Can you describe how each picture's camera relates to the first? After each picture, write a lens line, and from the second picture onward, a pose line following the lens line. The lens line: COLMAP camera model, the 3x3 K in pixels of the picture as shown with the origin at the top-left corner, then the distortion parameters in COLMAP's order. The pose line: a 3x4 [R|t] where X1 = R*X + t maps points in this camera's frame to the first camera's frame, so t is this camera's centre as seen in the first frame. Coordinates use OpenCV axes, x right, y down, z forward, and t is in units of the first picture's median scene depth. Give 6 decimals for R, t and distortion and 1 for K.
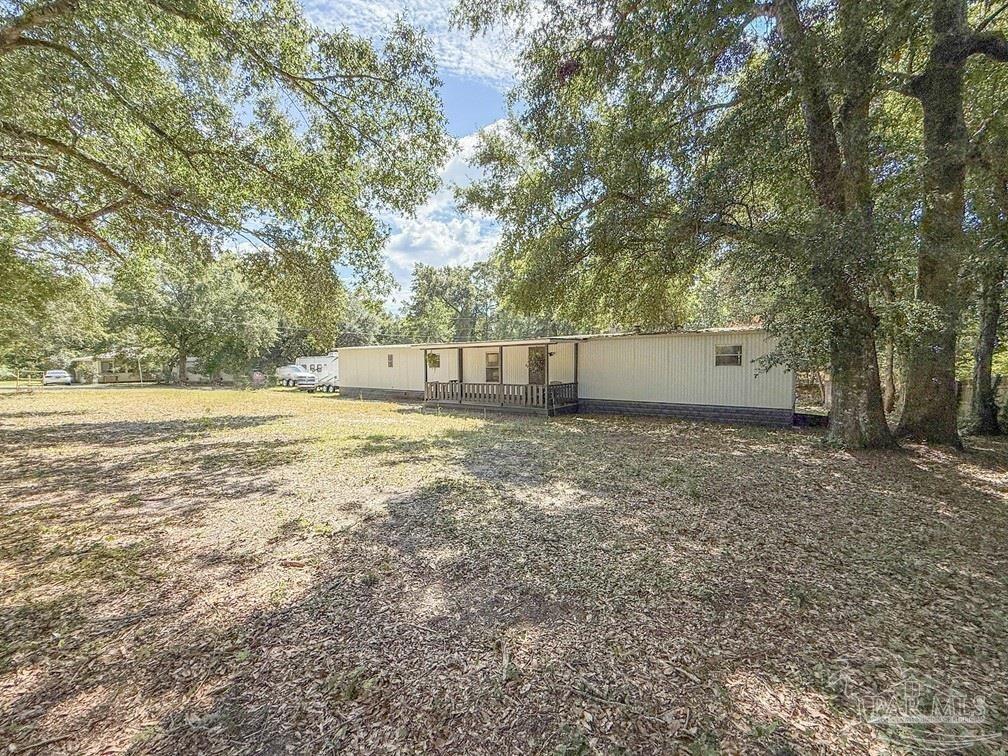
lens RADIAL K [[422.9, 0, 504.0], [0, 422.9, 378.0], [0, 0, 1]] dist [0.002219, 0.000290]
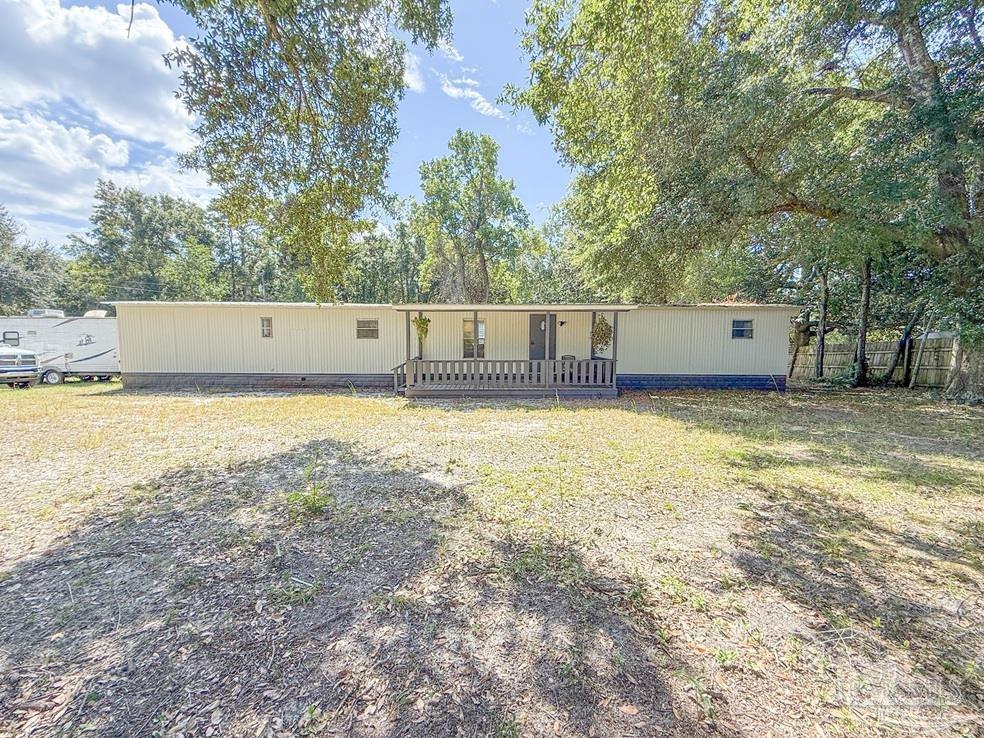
lens RADIAL K [[412.9, 0, 492.0], [0, 412.9, 369.0], [0, 0, 1]] dist [0.002219, 0.000290]
pose [[0.793277, -0.044408, 0.607239, -0.450376], [0.012374, 0.998307, 0.056841, -0.012443], [-0.608735, -0.037577, 0.792483, 0.377982]]
